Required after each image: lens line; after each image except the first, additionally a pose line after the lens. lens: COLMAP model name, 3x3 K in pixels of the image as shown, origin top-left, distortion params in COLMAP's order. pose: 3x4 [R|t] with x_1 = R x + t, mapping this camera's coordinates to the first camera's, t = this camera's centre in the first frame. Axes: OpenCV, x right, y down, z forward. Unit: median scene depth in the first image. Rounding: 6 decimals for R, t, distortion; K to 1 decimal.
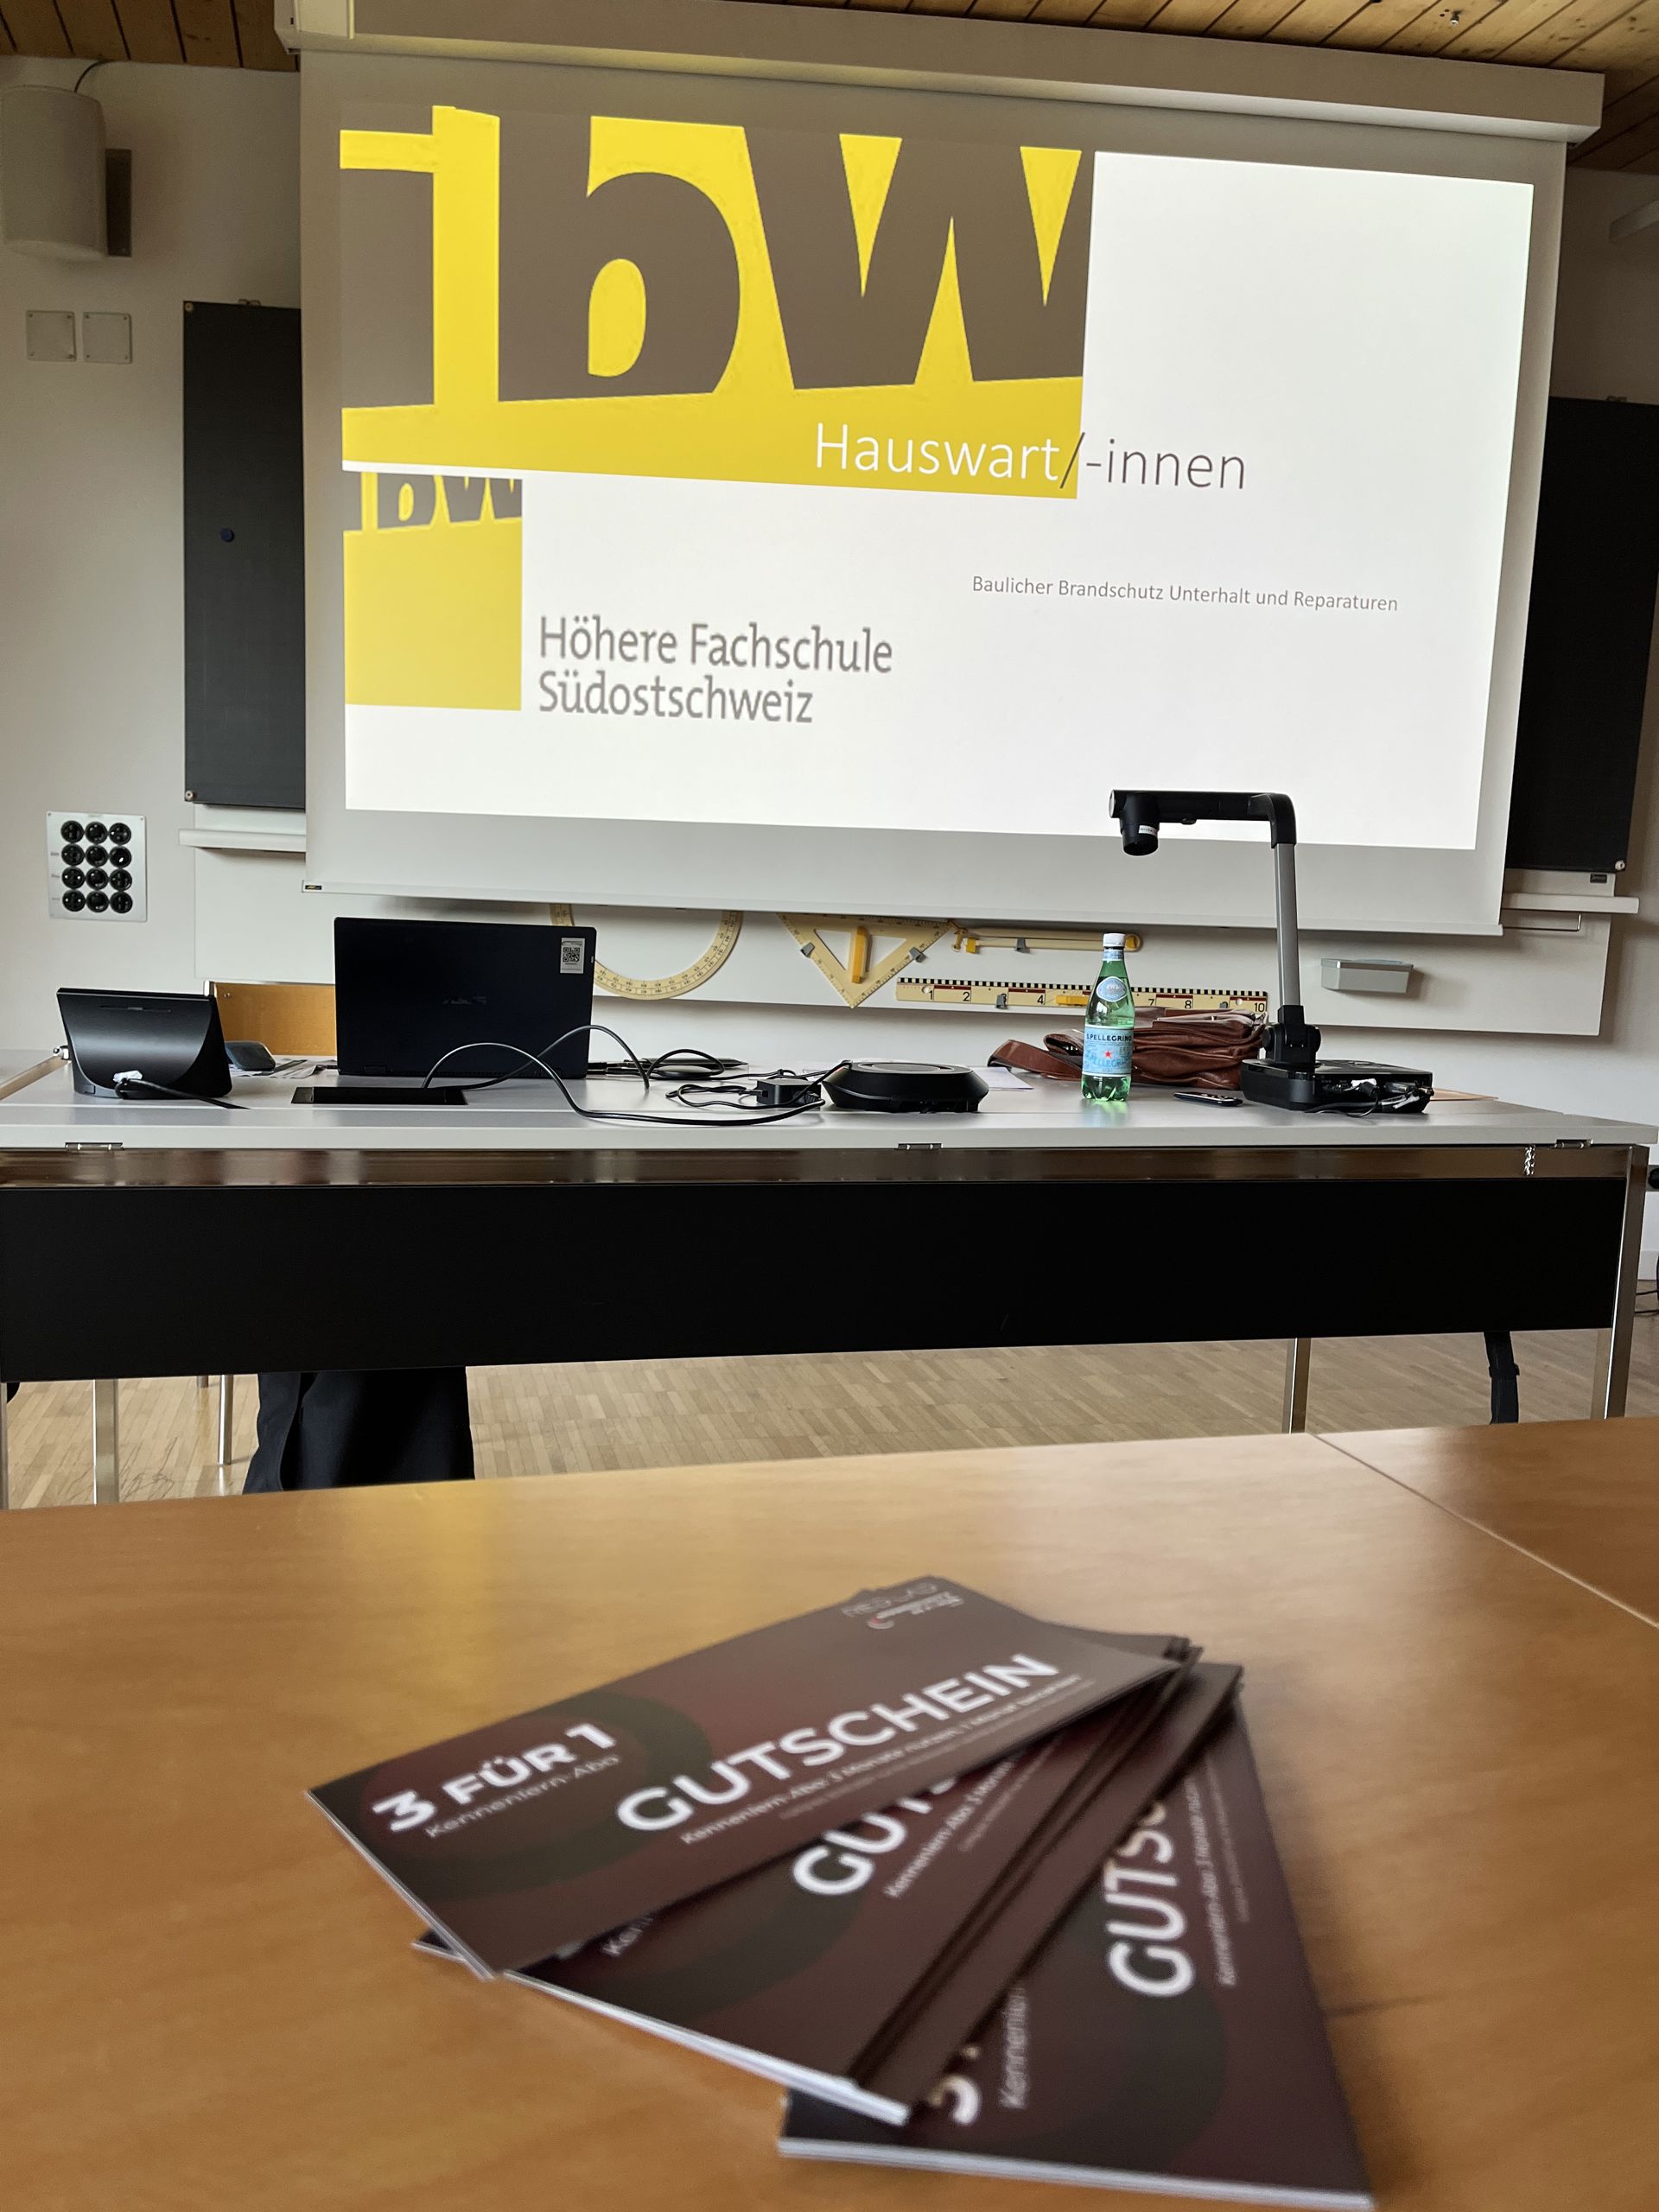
lens RADIAL K [[1667.6, 0, 823.0], [0, 1667.6, 1143.6], [0, 0, 1]] dist [0.040823, -0.034421]
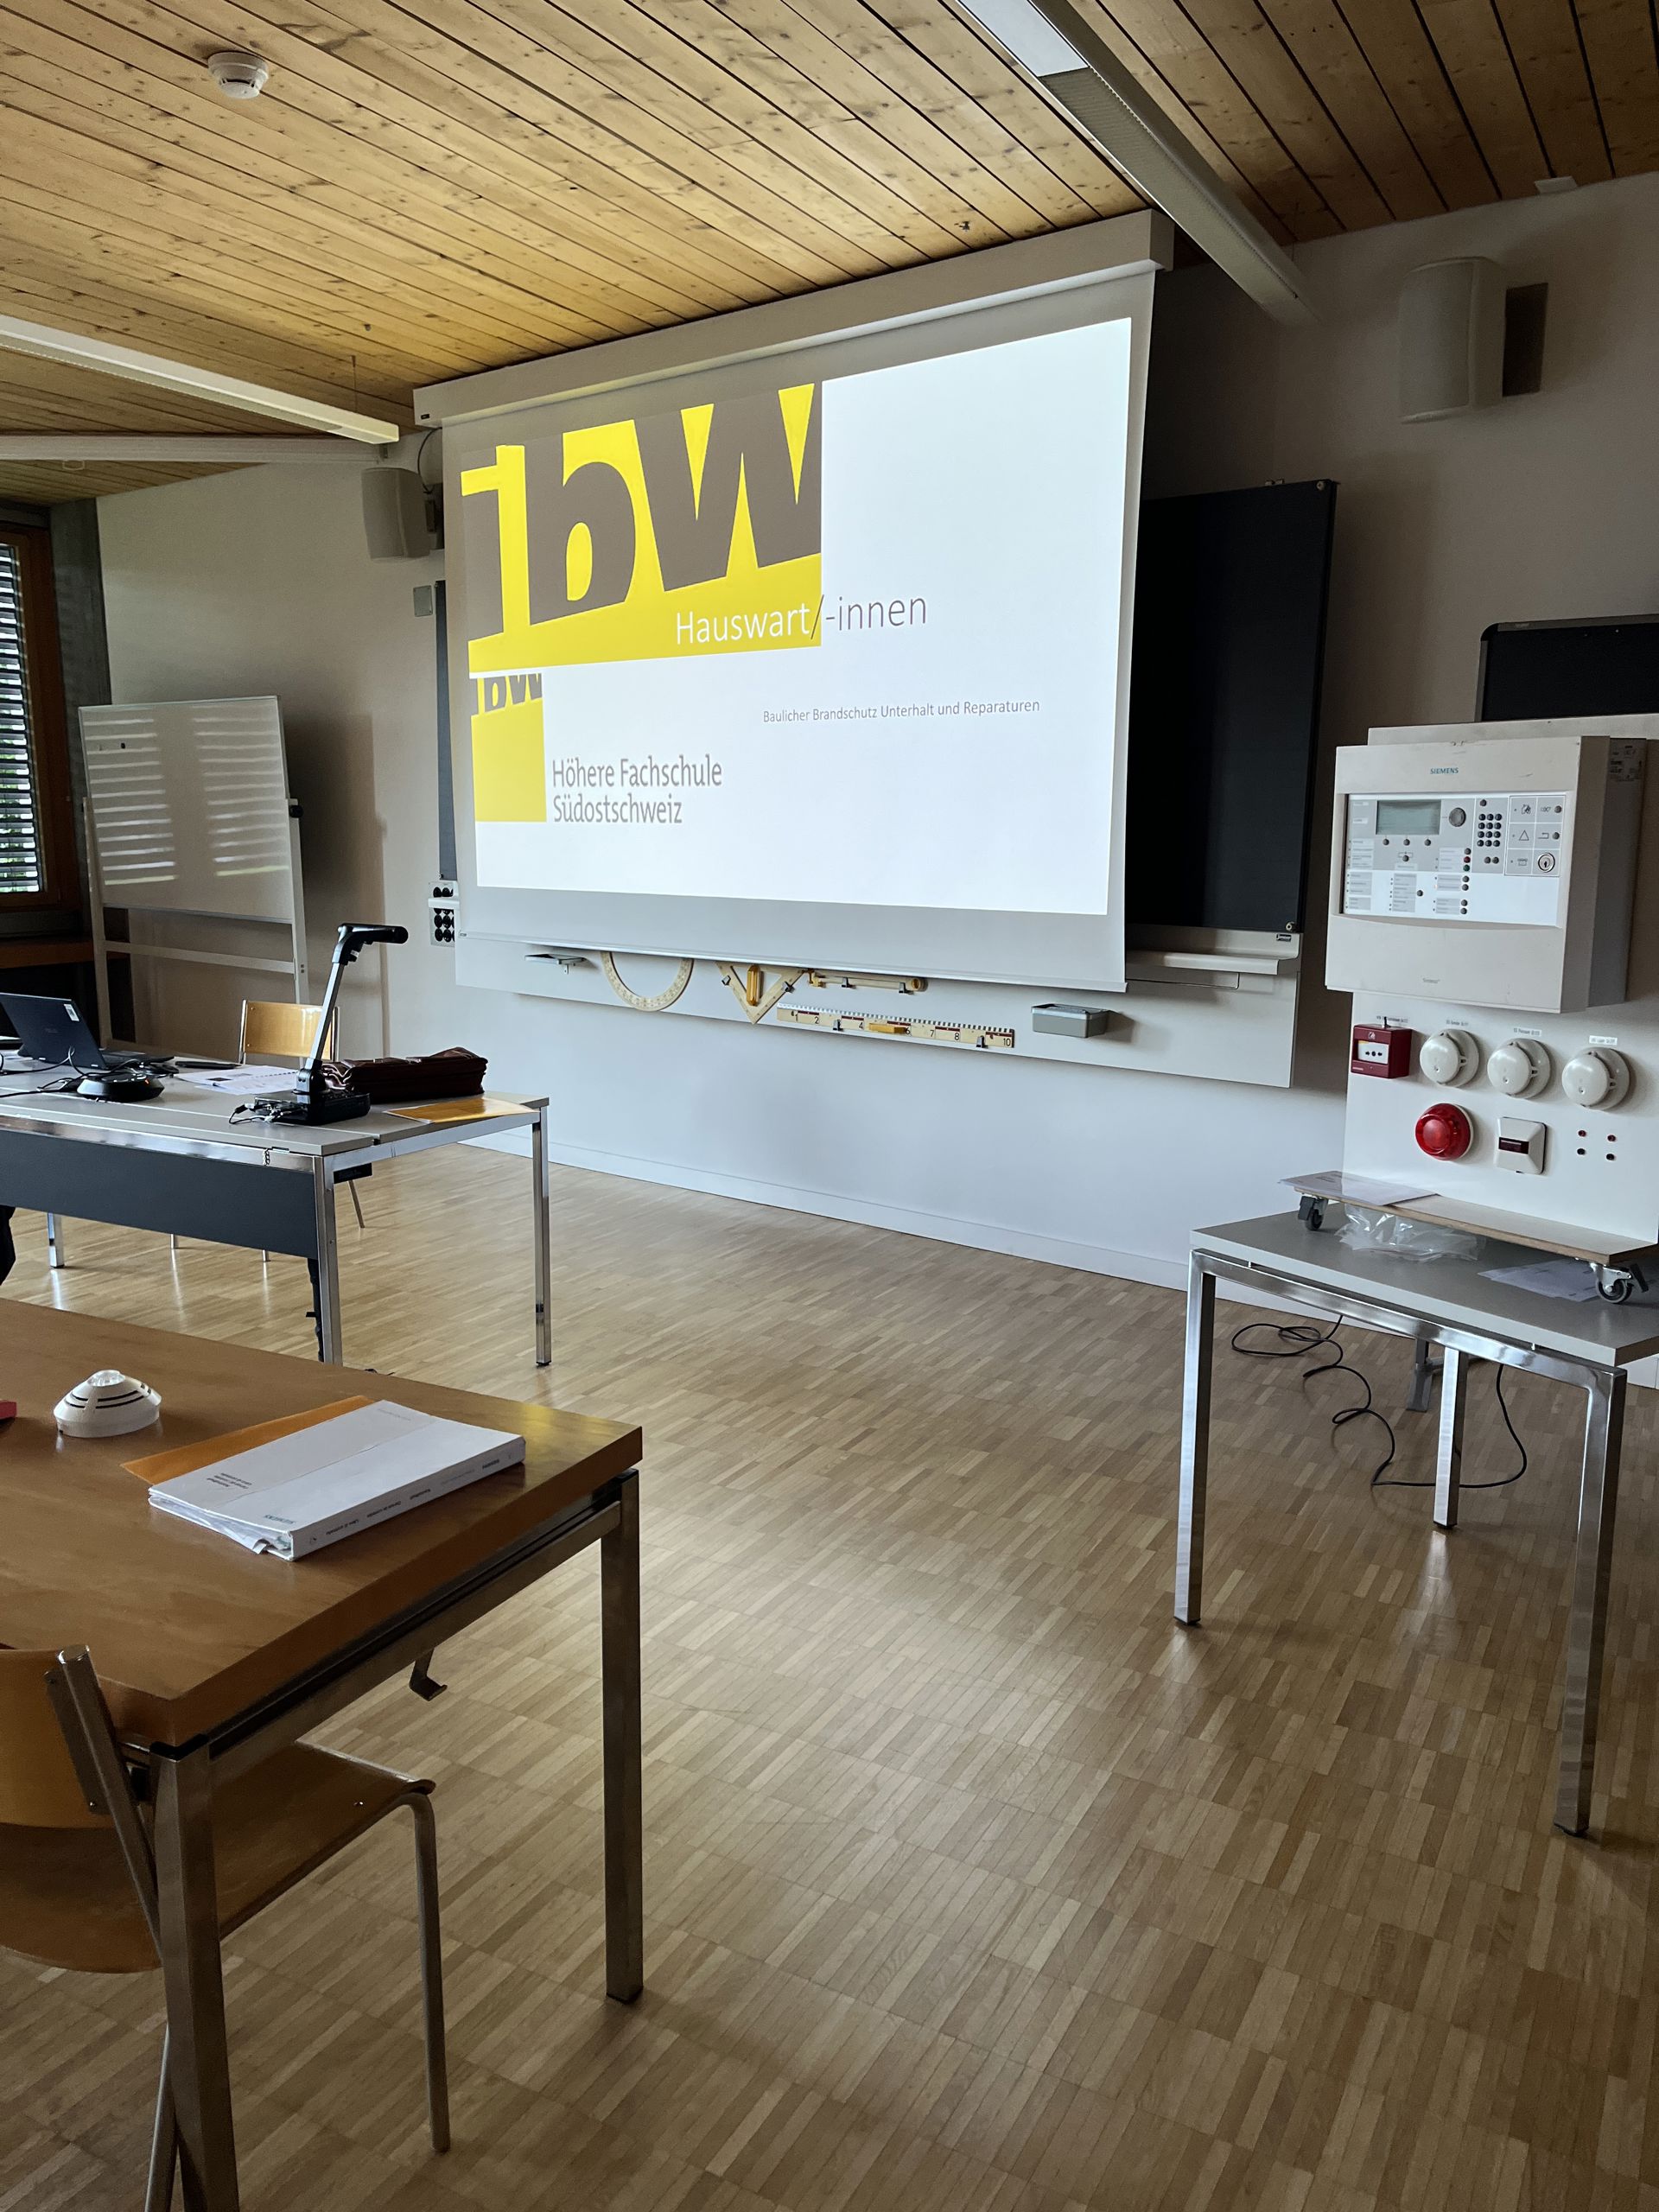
lens RADIAL K [[1670.2, 0, 832.9], [0, 1670.2, 1122.9], [0, 0, 1]] dist [0.064797, -0.094919]
pose [[0.727096, 0.093491, -0.680140, 1.085465], [-0.075375, 0.995566, 0.056269, -0.090755], [0.682386, 0.010353, 0.730919, 0.059699]]
